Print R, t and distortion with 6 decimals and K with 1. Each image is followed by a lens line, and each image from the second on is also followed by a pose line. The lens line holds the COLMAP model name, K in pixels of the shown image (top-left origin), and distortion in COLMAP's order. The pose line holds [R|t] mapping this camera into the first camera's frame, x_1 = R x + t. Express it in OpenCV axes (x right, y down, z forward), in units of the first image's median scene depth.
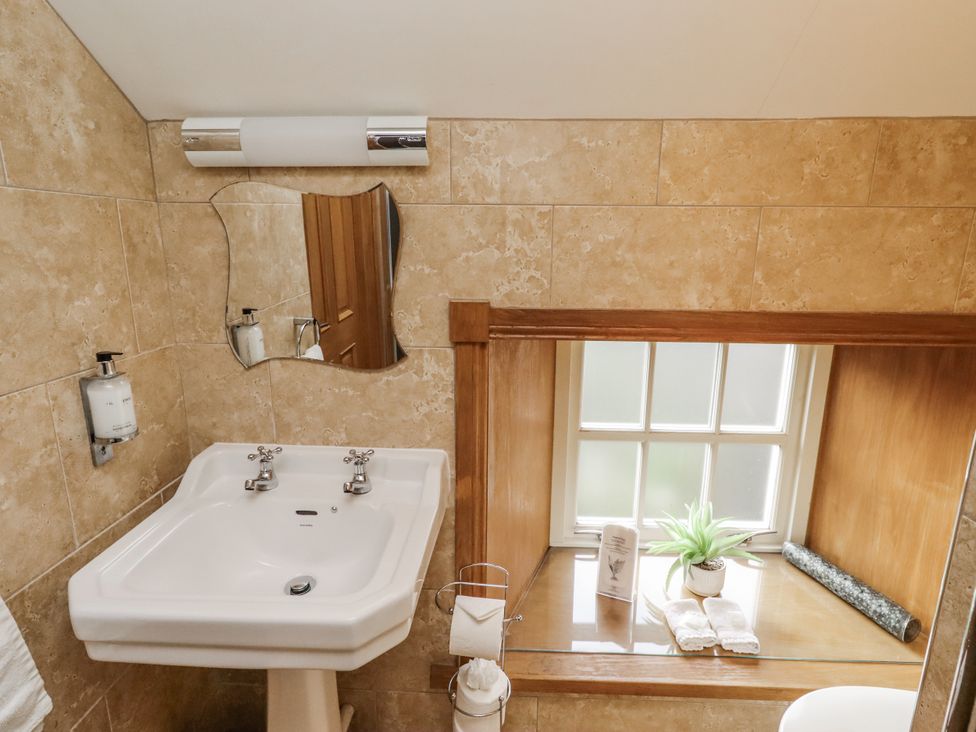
lens RADIAL K [[508.0, 0, 496.9], [0, 508.0, 346.8], [0, 0, 1]] dist [0.003522, 0.000675]
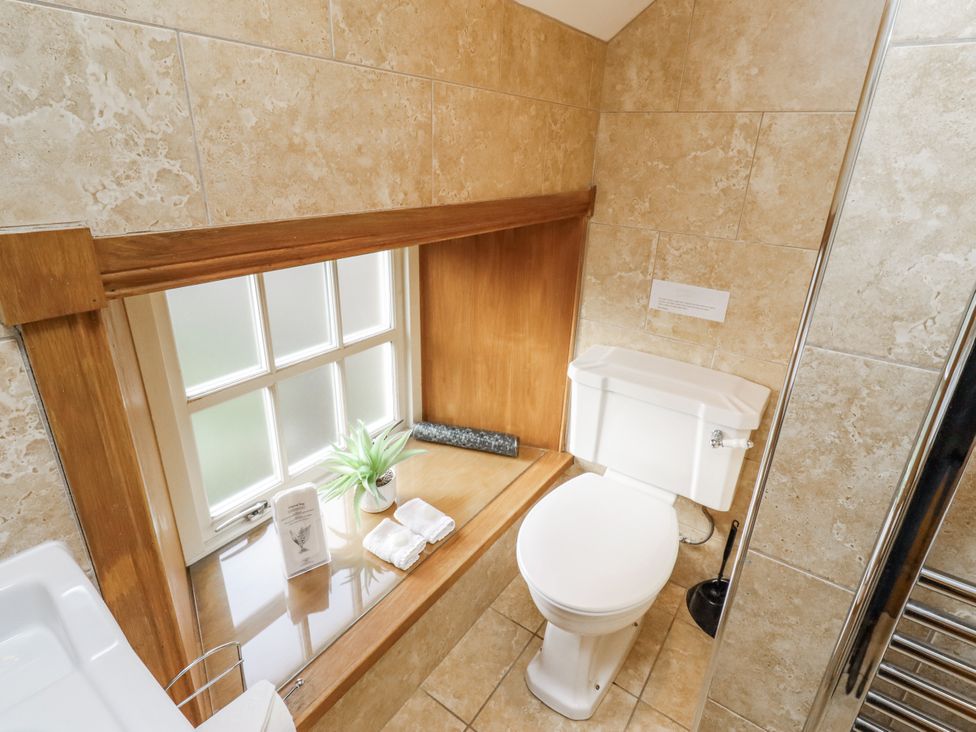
lens RADIAL K [[508.0, 0, 496.9], [0, 508.0, 346.8], [0, 0, 1]] dist [0.003522, 0.000675]
pose [[0.543192, -0.294877, 0.786123, -0.221493], [0.145373, 0.955187, 0.257844, -0.047175], [-0.826928, -0.025778, 0.561717, 0.396182]]
